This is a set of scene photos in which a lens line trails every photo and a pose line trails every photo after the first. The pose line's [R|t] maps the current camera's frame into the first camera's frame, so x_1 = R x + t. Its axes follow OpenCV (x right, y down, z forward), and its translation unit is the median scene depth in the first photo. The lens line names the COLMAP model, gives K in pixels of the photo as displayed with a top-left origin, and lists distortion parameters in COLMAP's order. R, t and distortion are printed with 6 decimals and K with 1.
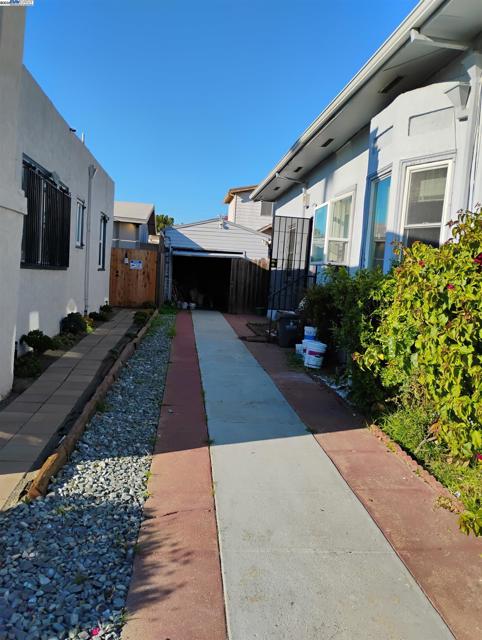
lens RADIAL K [[532.4, 0, 241.4], [0, 532.4, 318.3], [0, 0, 1]] dist [0.063888, -0.079923]
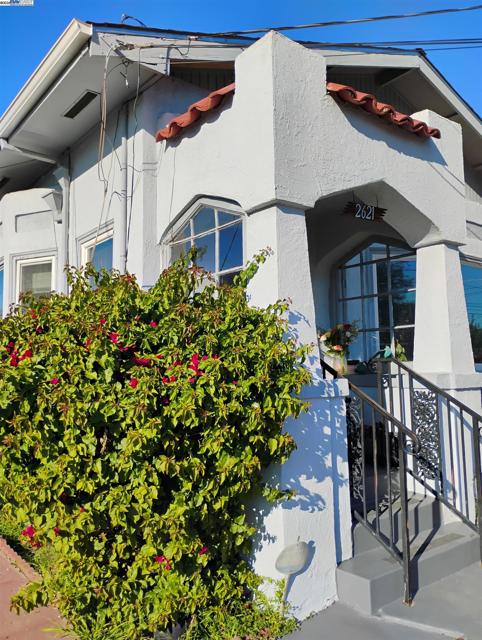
lens RADIAL K [[532.4, 0, 243.3], [0, 532.4, 319.5], [0, 0, 1]] dist [0.063888, -0.079923]
pose [[0.839612, -0.031942, 0.542246, 0.116966], [0.116861, 0.985515, -0.122894, 0.011360], [-0.530466, 0.166551, 0.831184, -0.091160]]
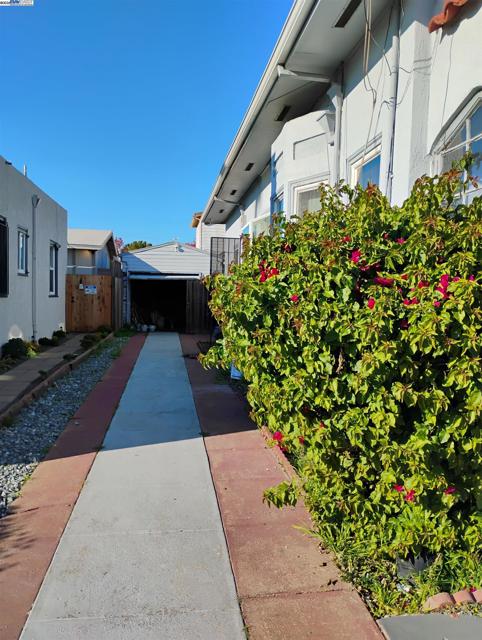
lens RADIAL K [[532.4, 0, 241.2], [0, 532.4, 319.2], [0, 0, 1]] dist [0.063888, -0.079923]
pose [[0.998686, -0.043350, 0.027343, 0.172882], [0.044397, 0.998256, -0.038915, 0.023401], [-0.025609, 0.040078, 0.998868, -0.076502]]
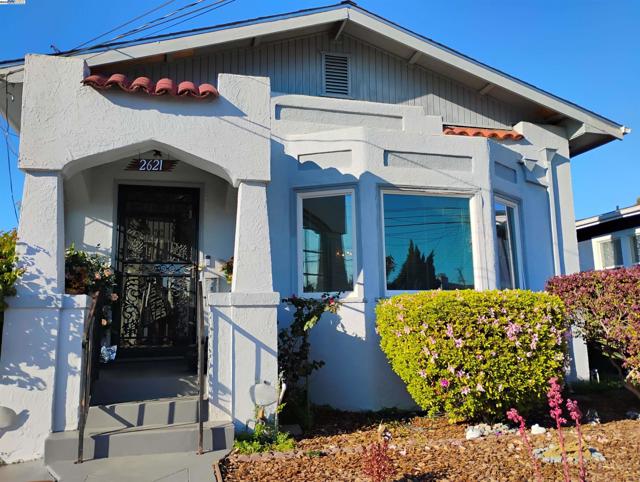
lens RADIAL K [[532.4, 0, 319.3], [0, 532.4, 239.5], [0, 0, 1]] dist [0.063888, -0.079923]
pose [[0.985174, -0.060581, 0.160503, 0.843715], [0.096067, 0.969944, -0.223560, 0.167679], [-0.142135, 0.235665, 0.961384, -0.530909]]
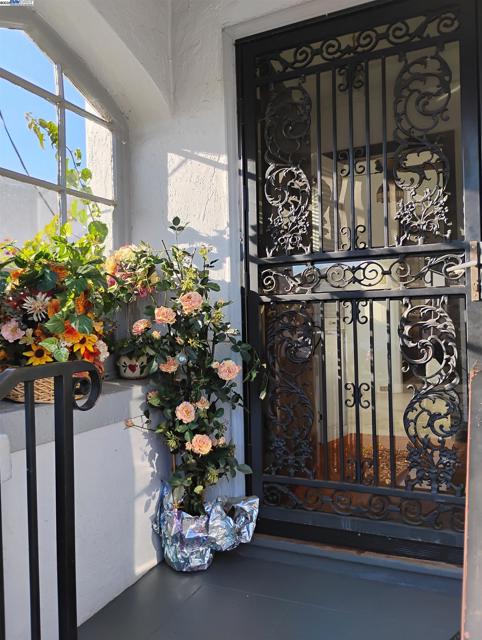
lens RADIAL K [[532.4, 0, 240.6], [0, 532.4, 318.9], [0, 0, 1]] dist [0.063888, -0.079923]
pose [[0.845397, -0.097290, -0.525203, 0.802721], [0.045144, 0.992768, -0.111236, -0.005364], [0.532227, 0.070329, 0.843676, 0.341202]]
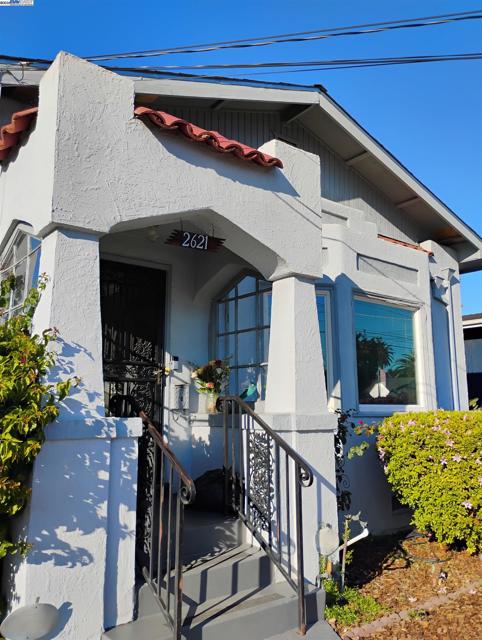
lens RADIAL K [[532.4, 0, 245.0], [0, 532.4, 317.5], [0, 0, 1]] dist [0.063888, -0.079923]
pose [[0.844093, 0.021703, 0.535757, 0.360918], [0.101349, 0.974712, -0.199161, 0.040497], [-0.526531, 0.222409, 0.820548, -0.185615]]
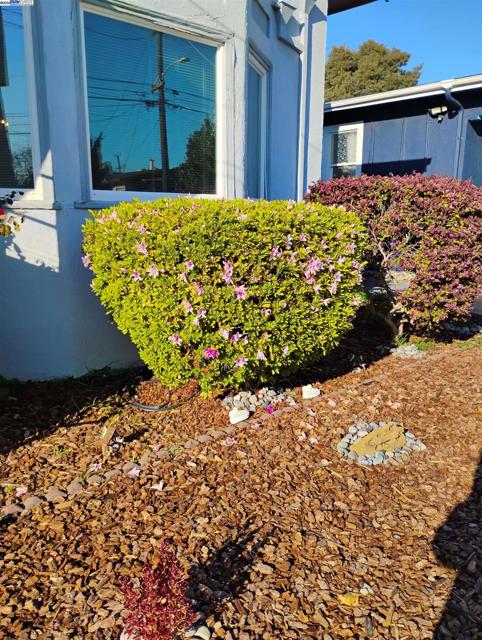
lens RADIAL K [[532.4, 0, 242.9], [0, 532.4, 319.8], [0, 0, 1]] dist [0.063888, -0.079923]
pose [[0.808497, -0.175959, 0.561580, 0.903297], [0.093394, 0.980525, 0.172769, 0.088469], [-0.581043, -0.087235, 0.809184, -0.084608]]
